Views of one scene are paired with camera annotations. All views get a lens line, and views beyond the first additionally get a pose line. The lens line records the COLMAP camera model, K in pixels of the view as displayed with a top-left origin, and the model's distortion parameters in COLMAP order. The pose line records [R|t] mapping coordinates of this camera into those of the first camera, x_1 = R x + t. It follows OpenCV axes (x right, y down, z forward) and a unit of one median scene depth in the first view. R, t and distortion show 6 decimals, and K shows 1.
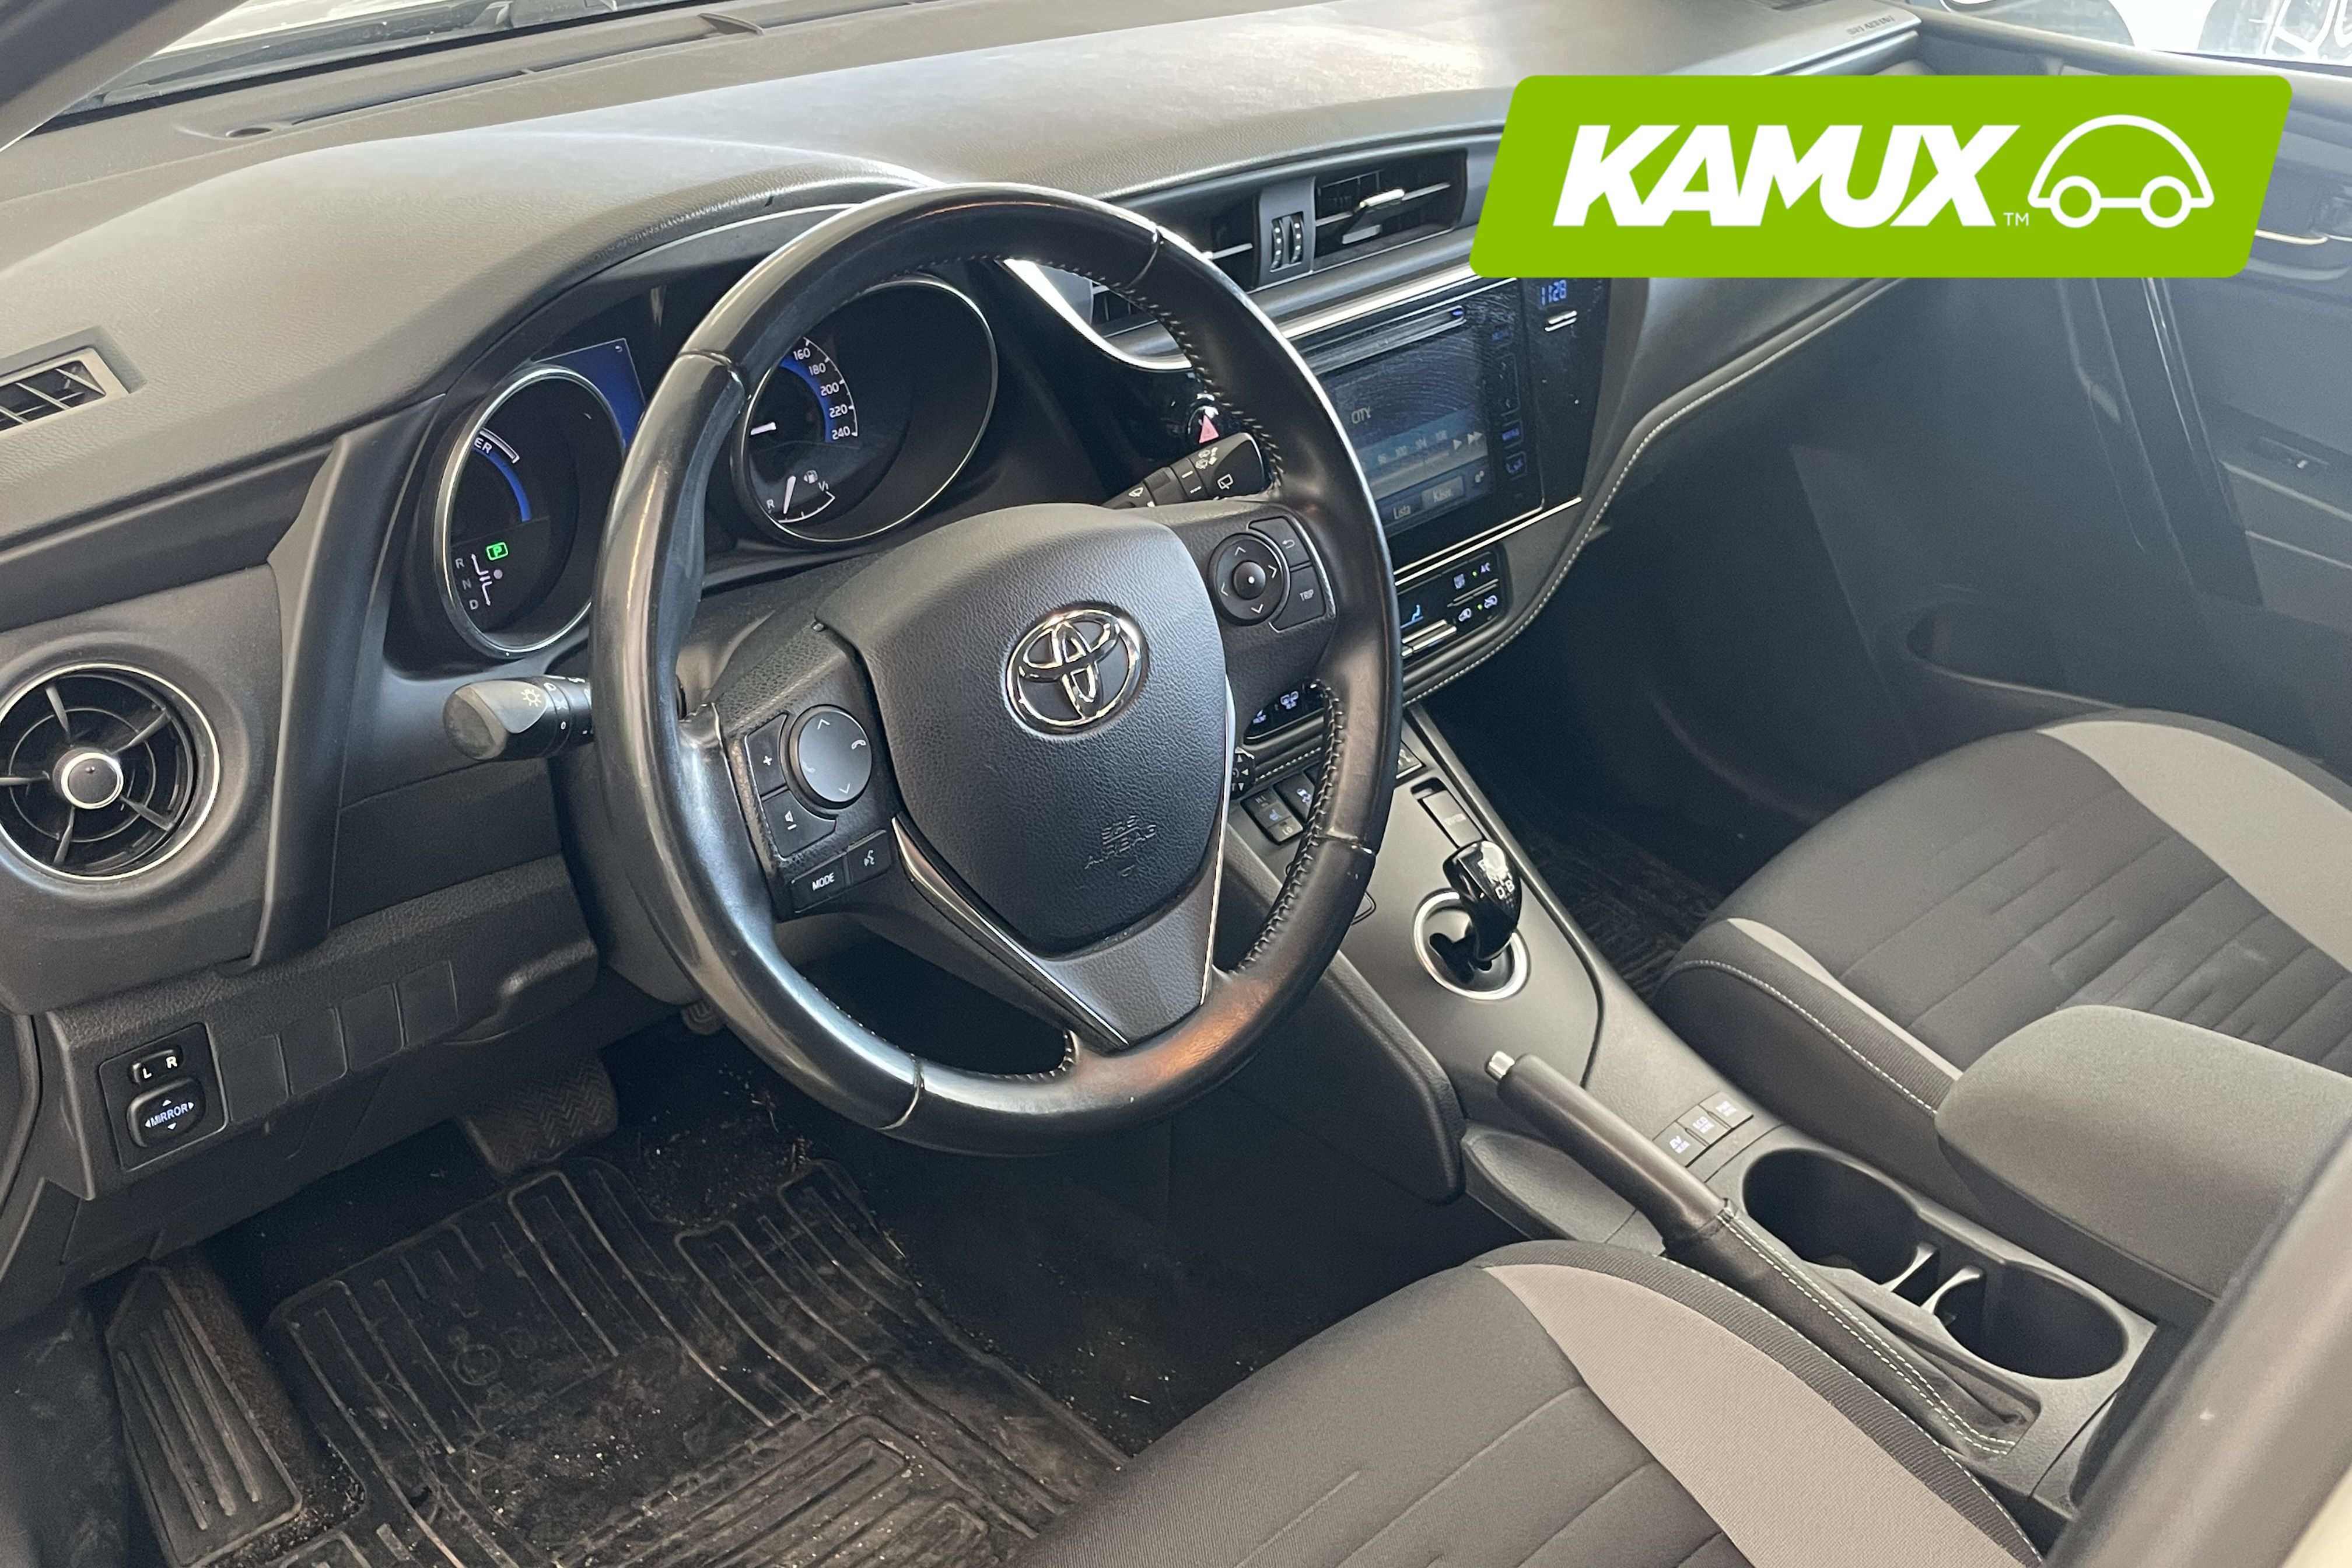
lens RADIAL K [[2388.8, 0, 1176.0], [0, 2388.8, 784.0], [0, 0, 1]] dist [0.165673, 0.002104]
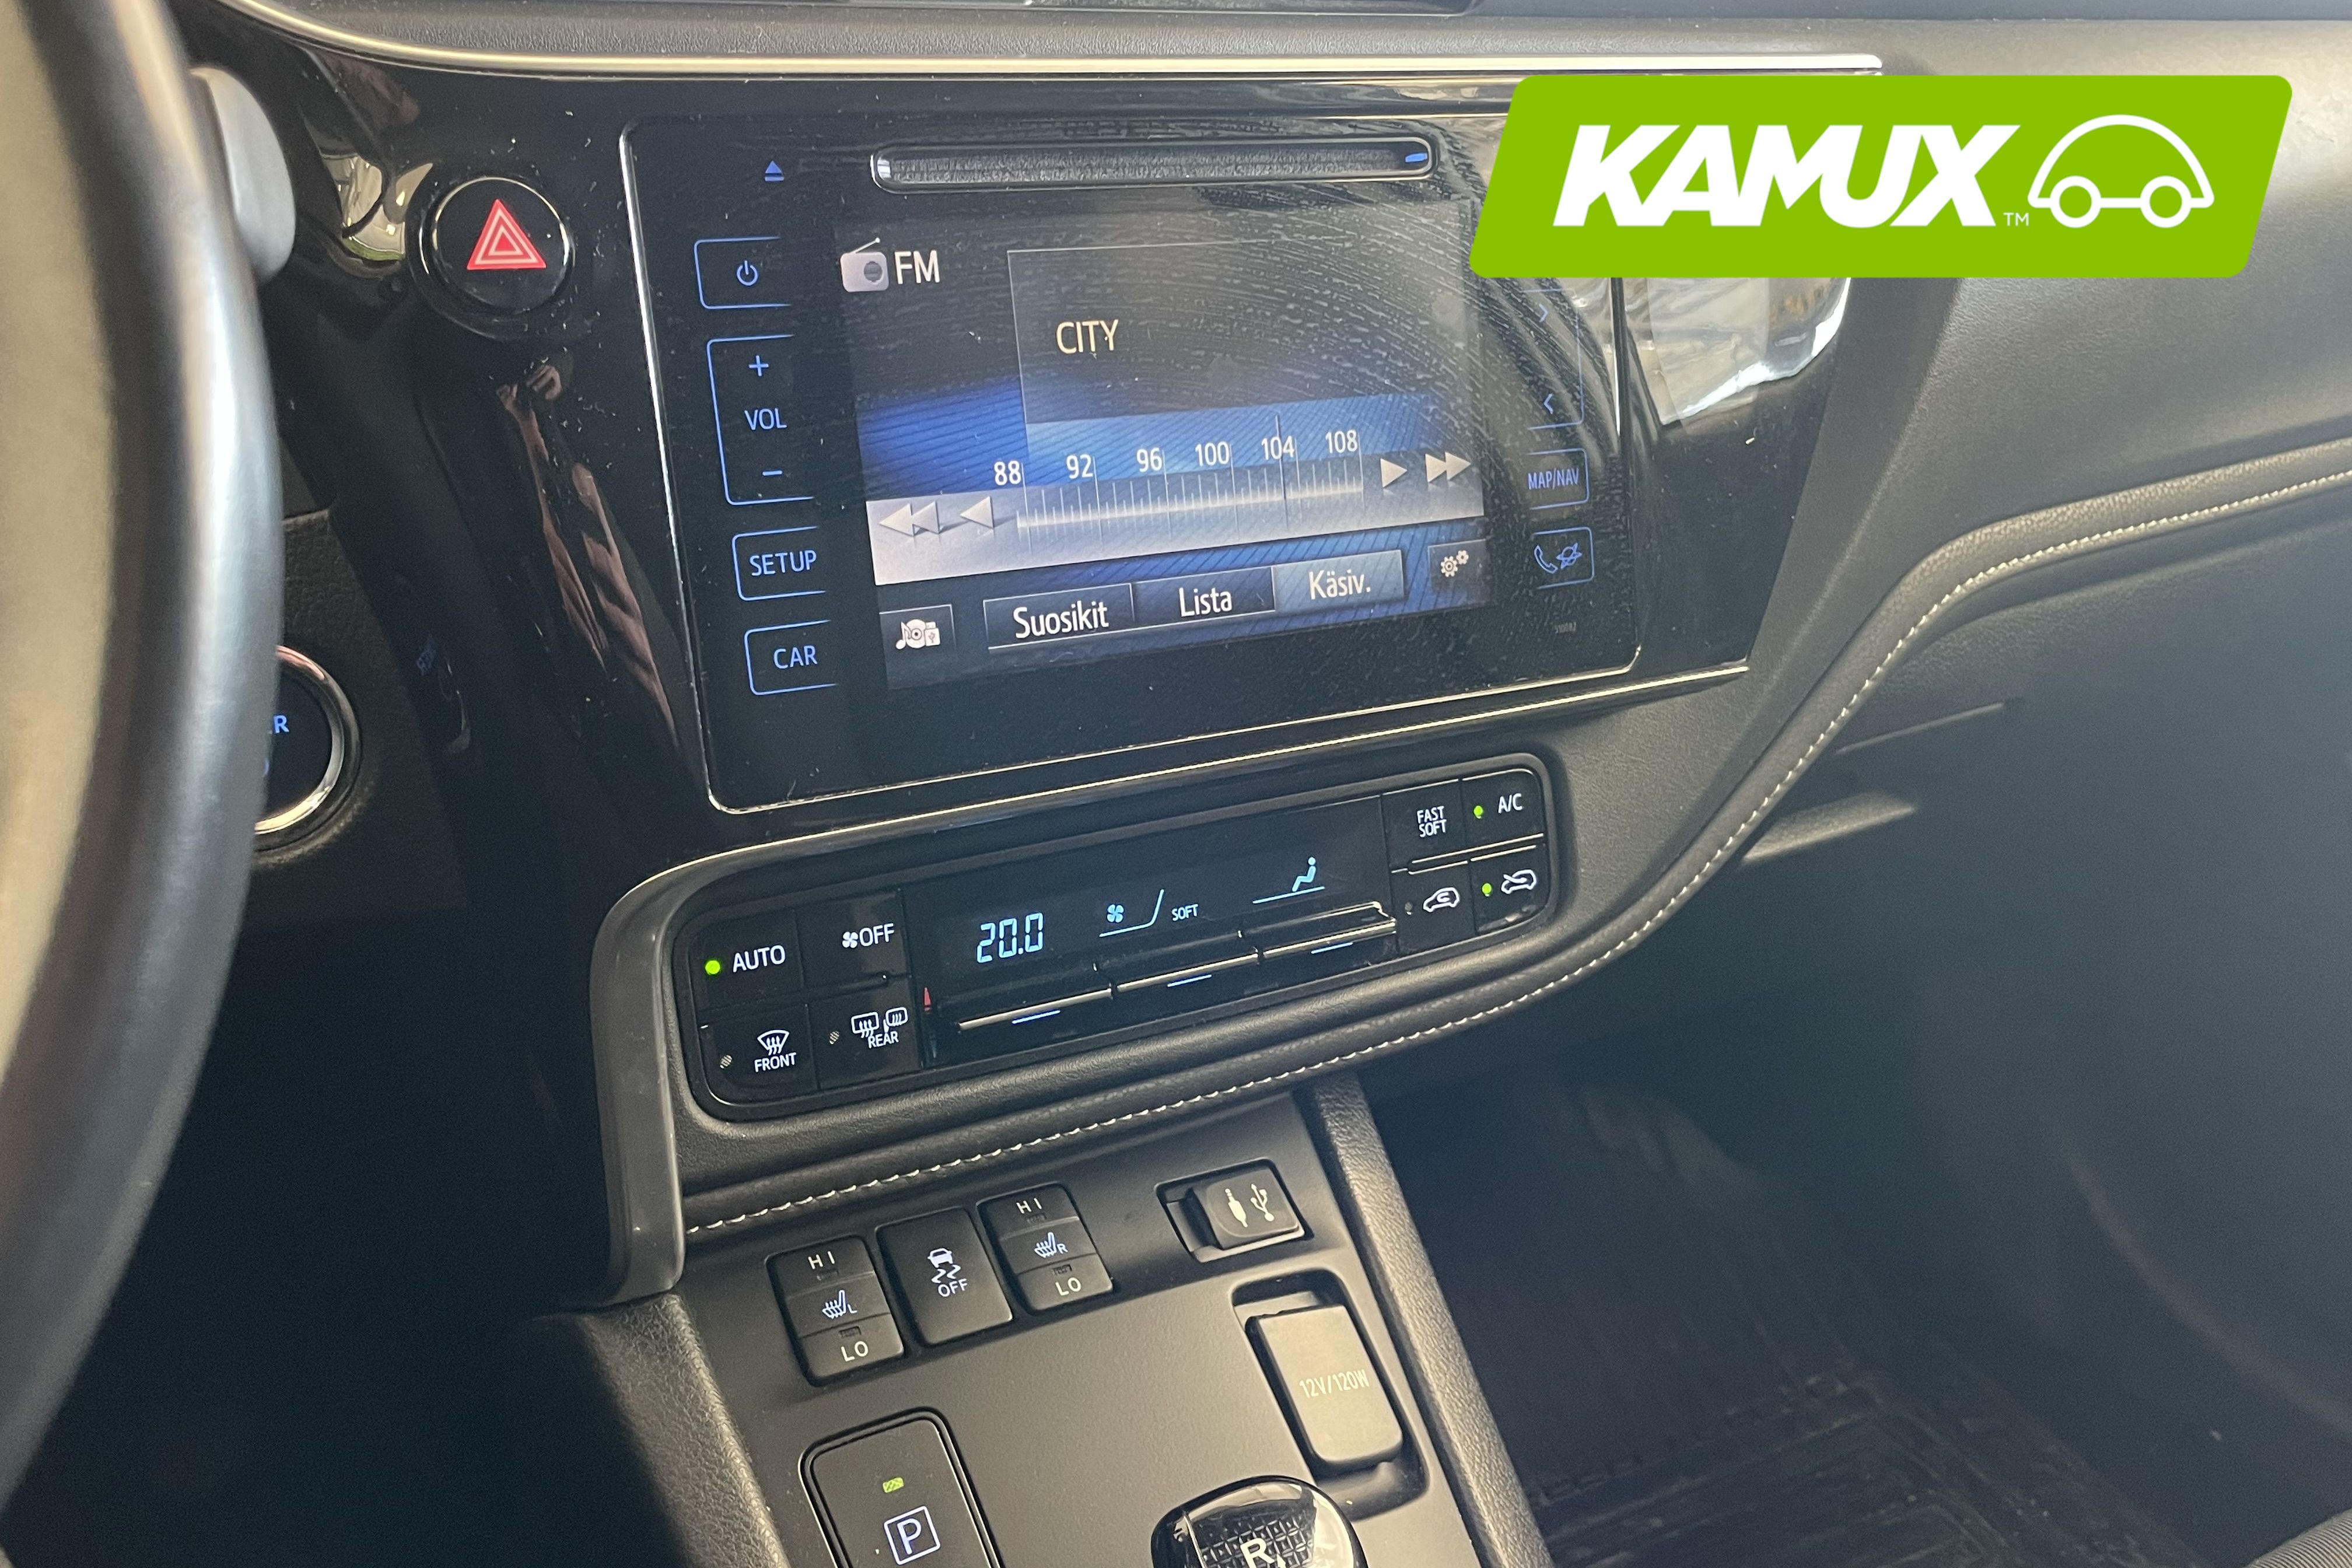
lens RADIAL K [[2205.9, 0, 1158.4], [0, 2205.9, 757.6], [0, 0, 1]] dist [0.206974, -0.766758]
pose [[0.957005, 0.101100, -0.271882, 0.178788], [-0.146837, 0.977179, -0.153491, -0.026762], [0.250160, 0.186814, 0.950011, 0.602937]]
